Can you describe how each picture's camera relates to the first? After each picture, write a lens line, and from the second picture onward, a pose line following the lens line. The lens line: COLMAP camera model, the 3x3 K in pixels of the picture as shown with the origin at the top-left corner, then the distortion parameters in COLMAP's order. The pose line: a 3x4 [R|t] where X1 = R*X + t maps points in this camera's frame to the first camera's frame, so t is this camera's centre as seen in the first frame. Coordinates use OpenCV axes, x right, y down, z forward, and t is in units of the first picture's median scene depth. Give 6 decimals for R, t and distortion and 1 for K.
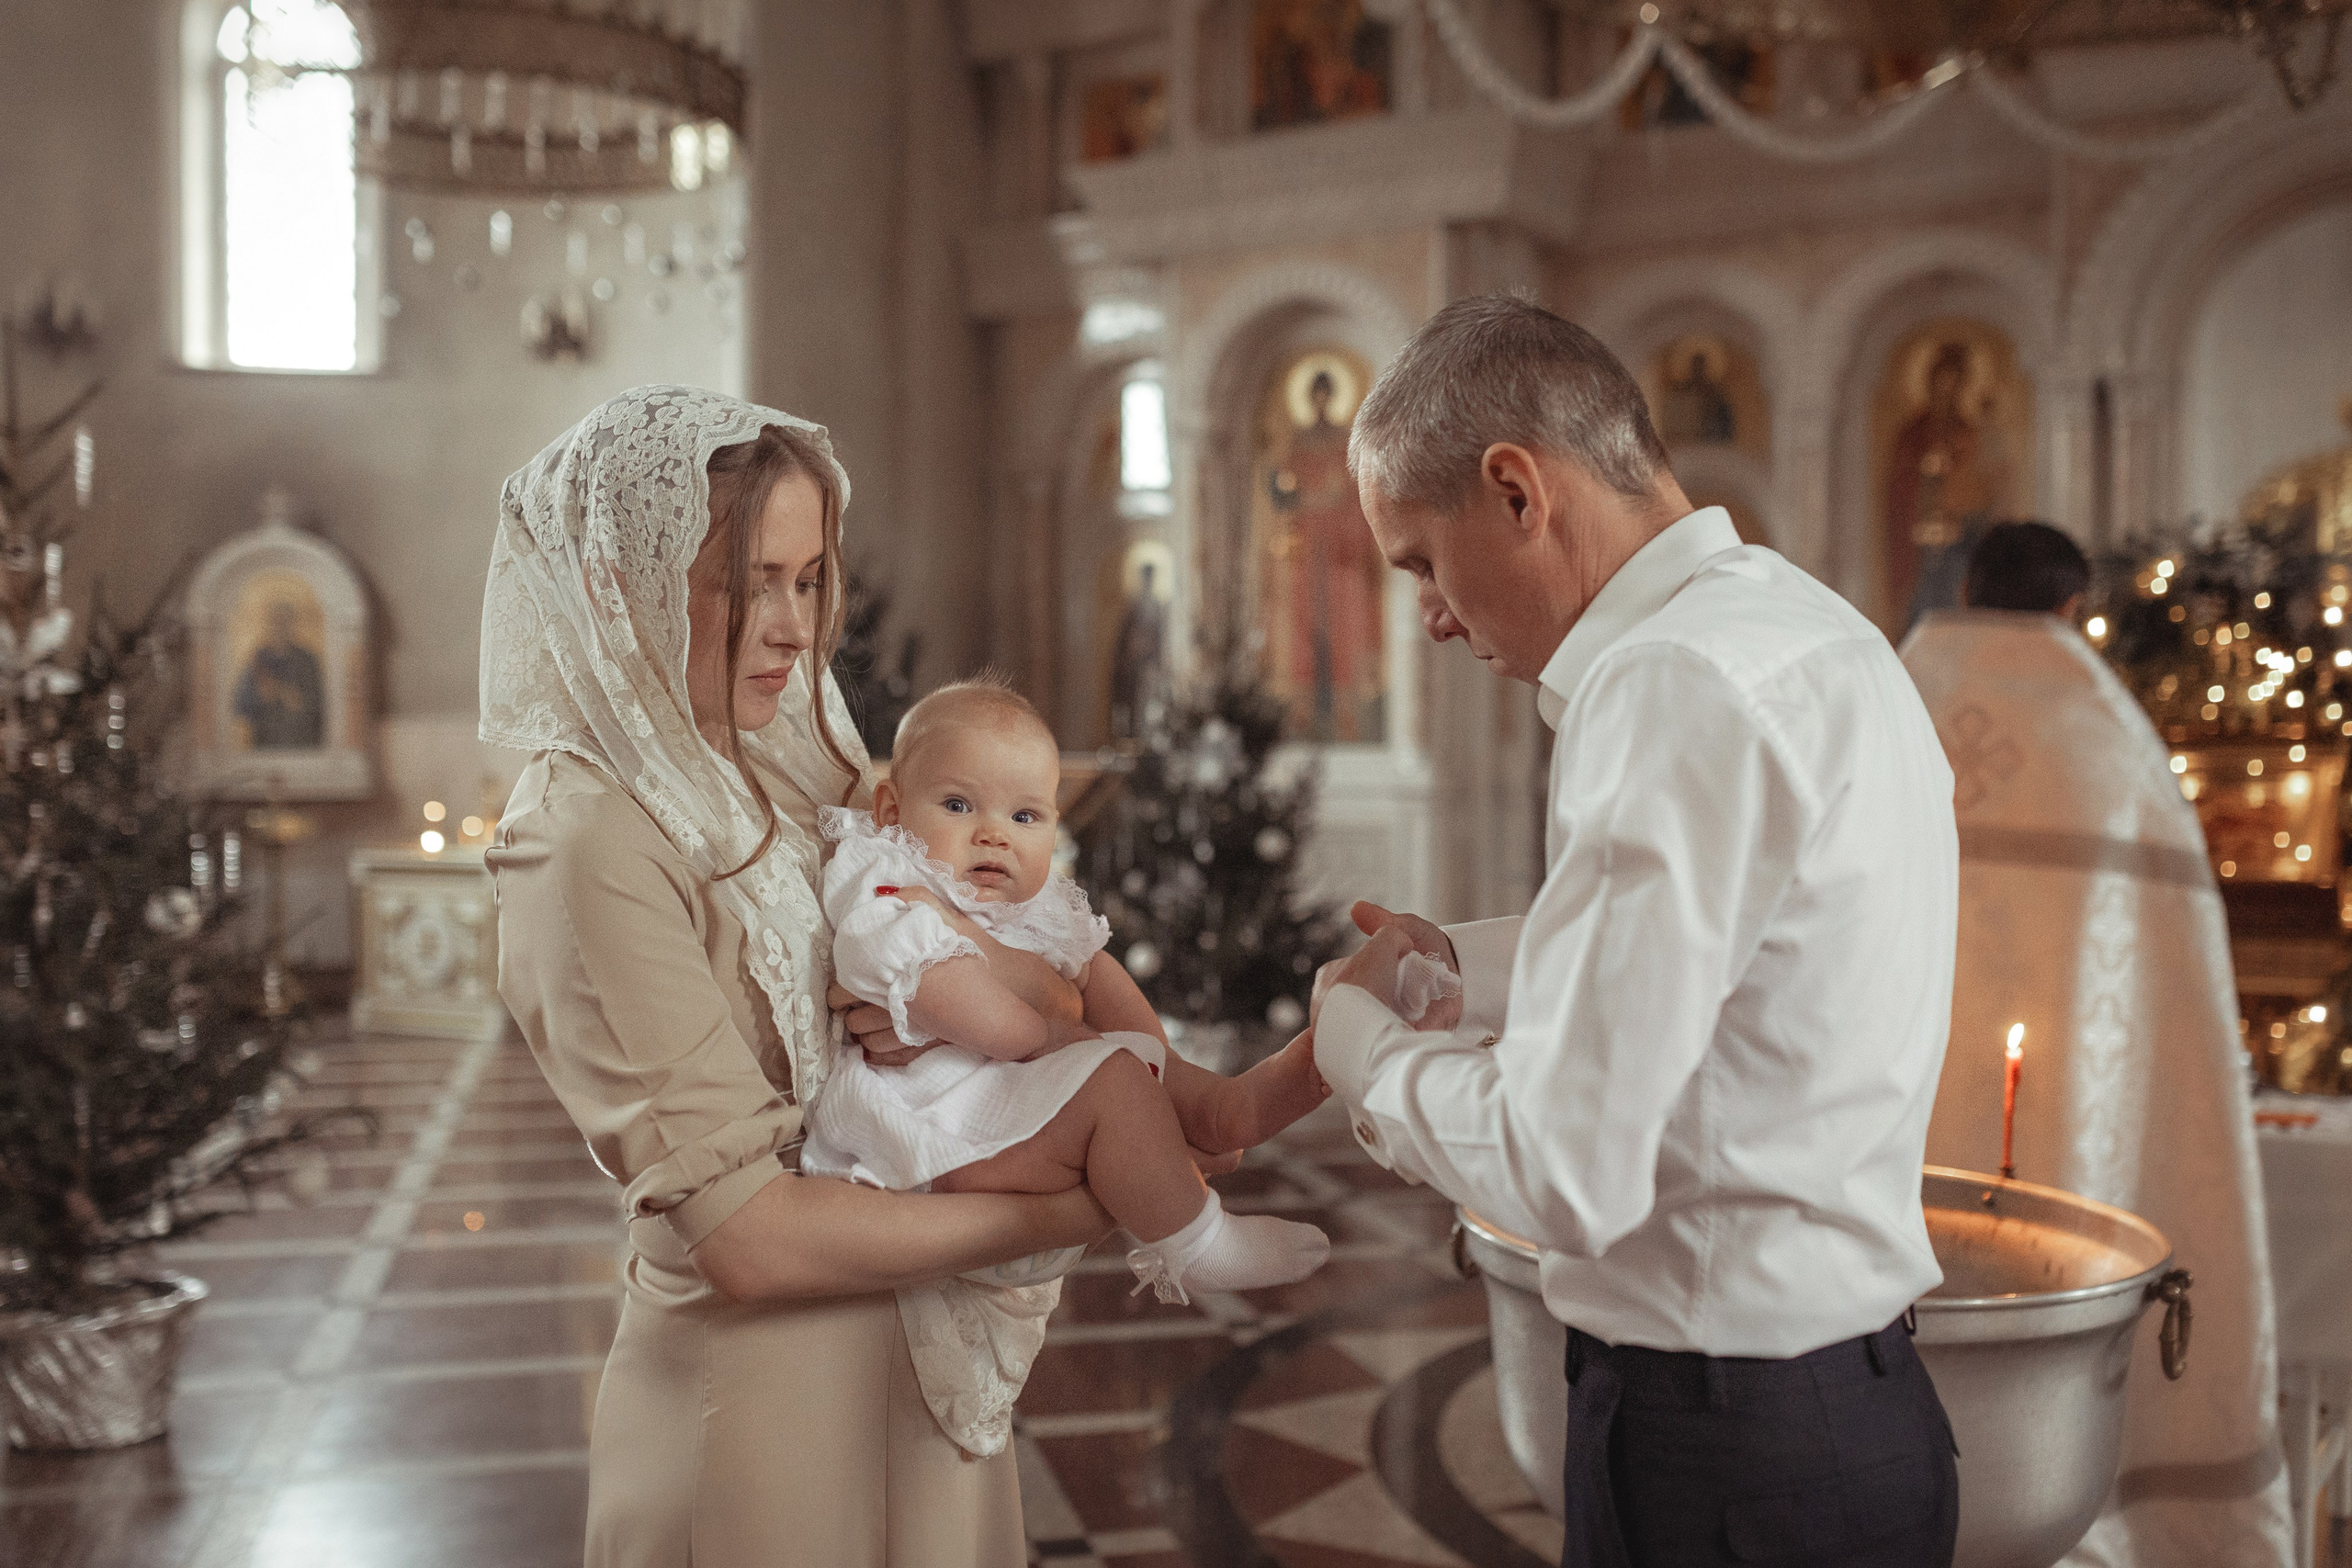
lens RADIAL K [[2283.1, 0, 1183.7], [0, 2283.1, 823.3], [0, 0, 1]] dist [-0.005951, 0.003545]
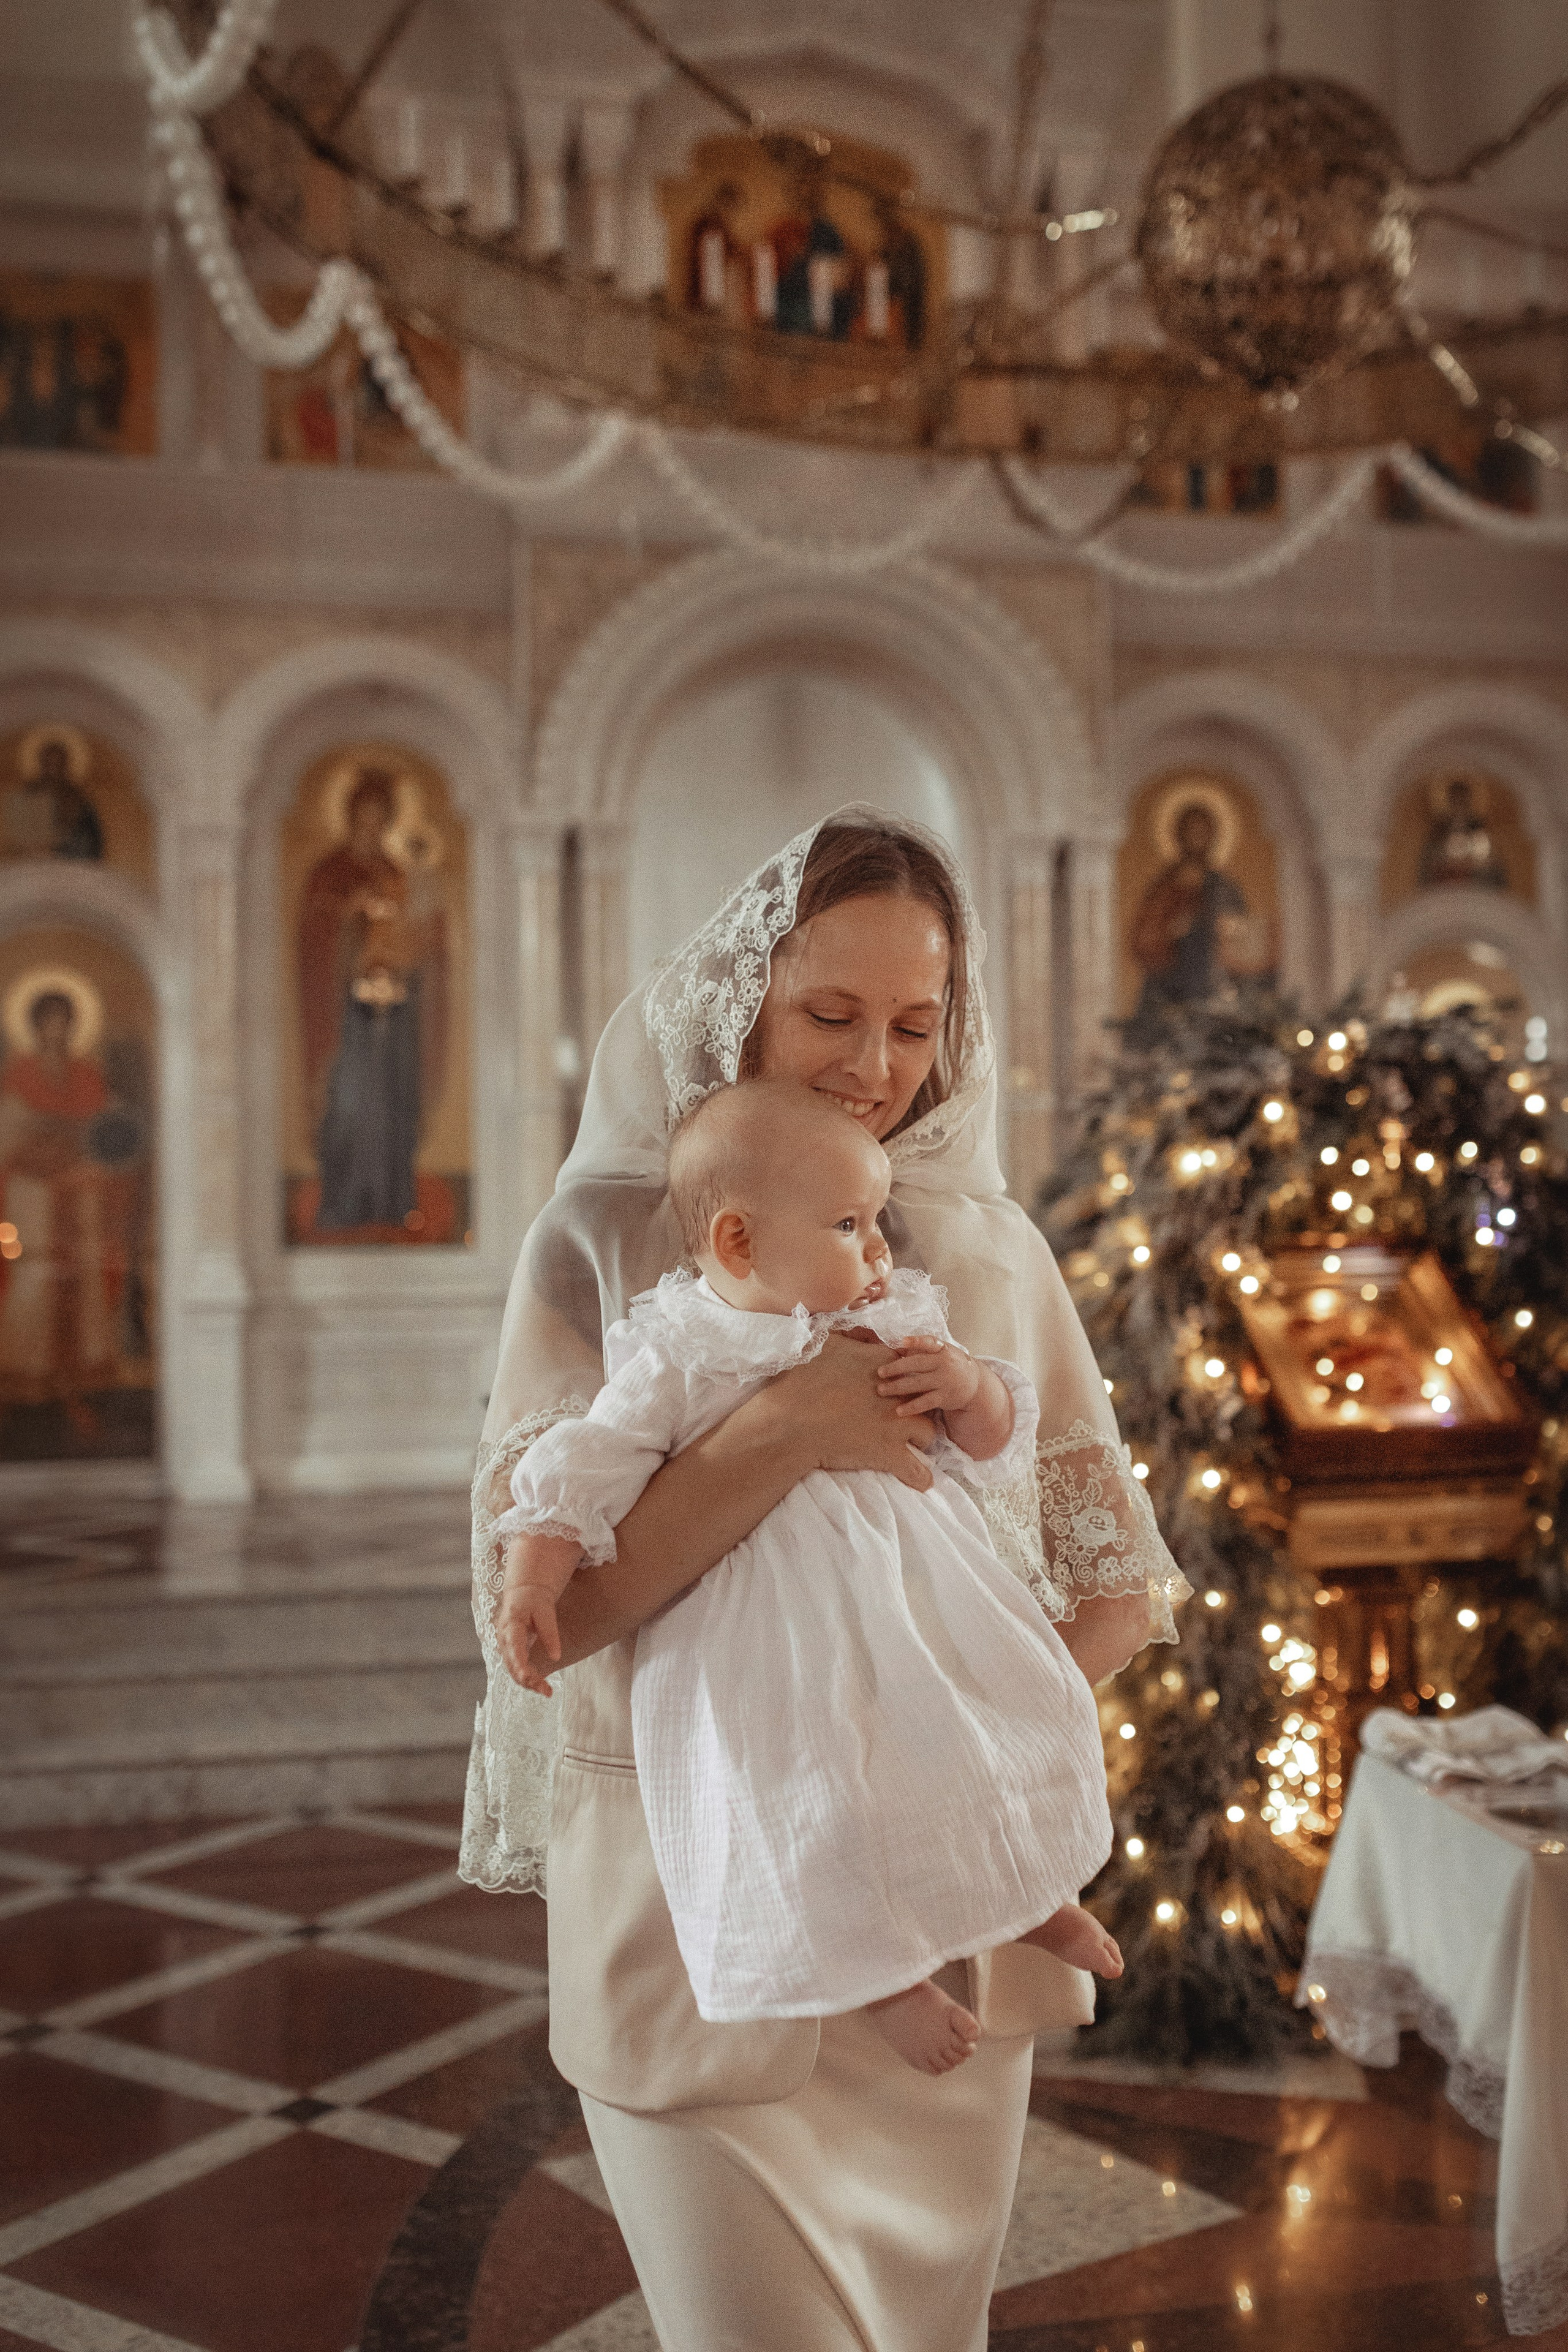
lens RADIAL K [[2400.0, 0, 789.8], [0, 2400.0, 1143.4], [0, 0, 1]] dist [0.002476, -0.012615]
pose [[0.729204, 0.015486, 0.684121, -0.164823], [0.032036, 0.997875, -0.056735, -0.018384], [-0.683546, 0.063288, 0.727158, 0.272533]]
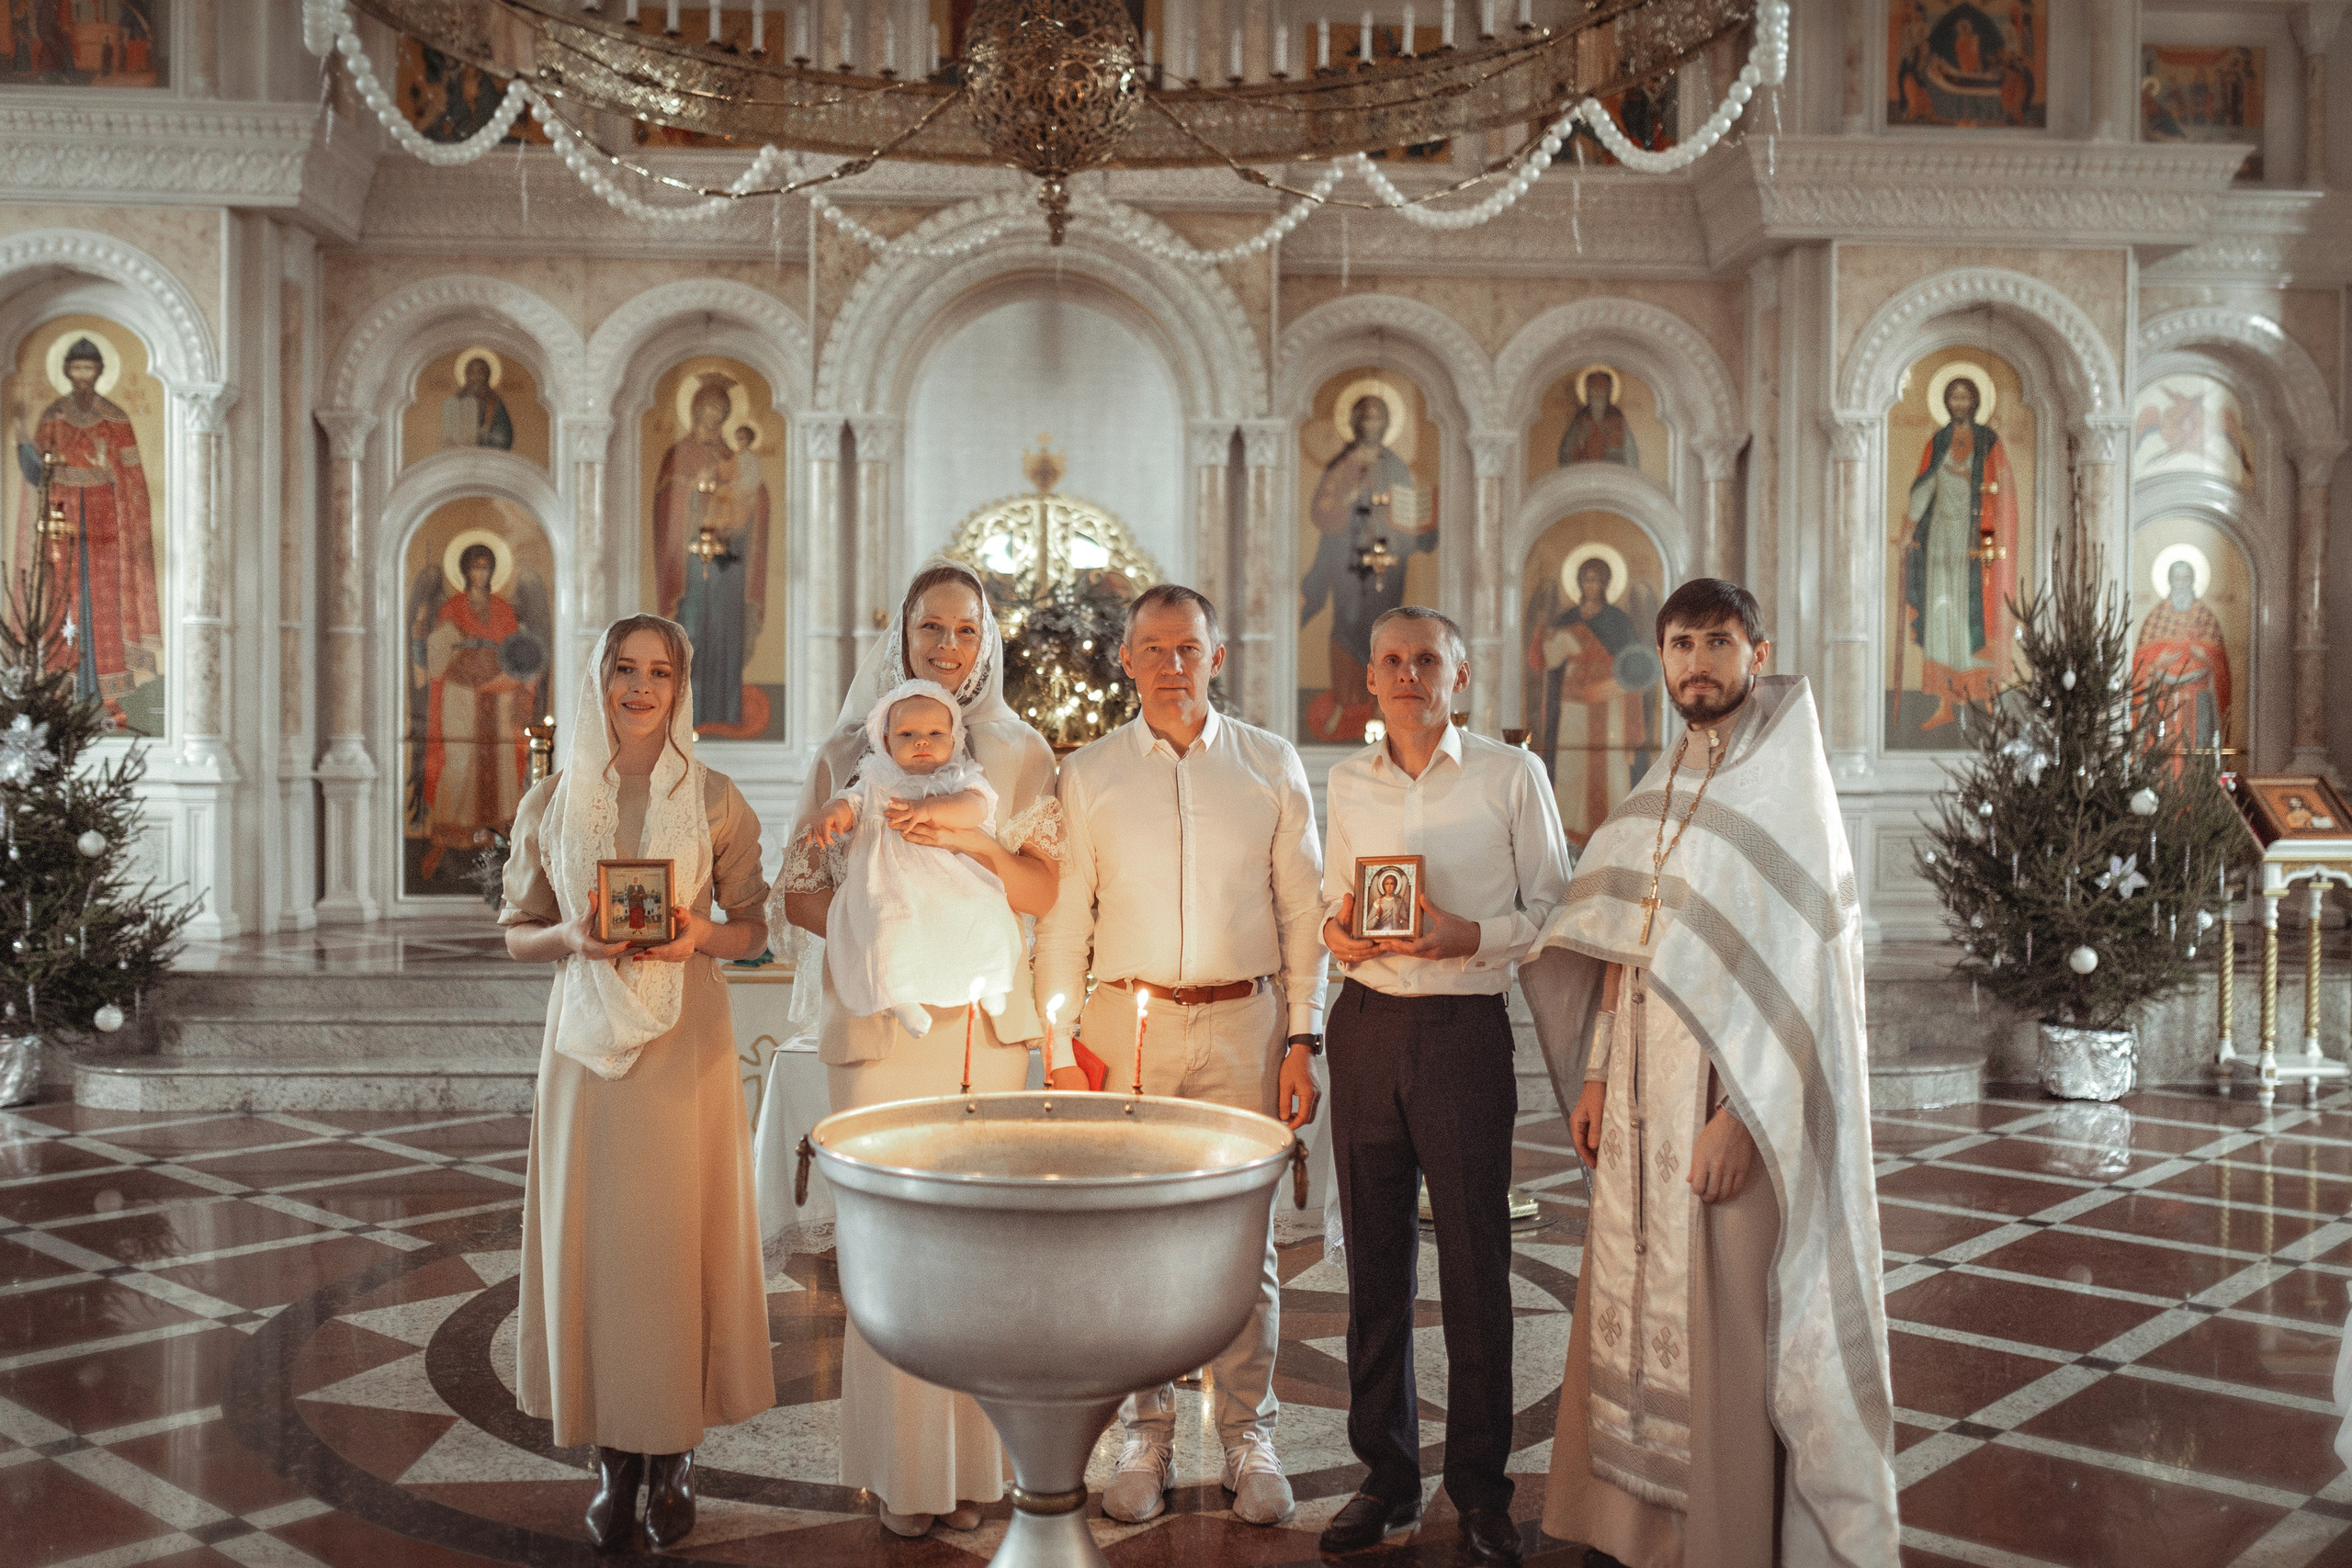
lens RADIAL K [[2283.1, 0, 1183.7], [0, 2283.1, 823.3], [0, 0, 1]] dist [-0.005951, 0.003545]
pose [[0.820770, -0.019300, 0.570933, -0.123700], [0.010293, 0.999767, 0.018998, -0.011628], [-0.571166, -0.009717, 0.820777, -0.053522]]
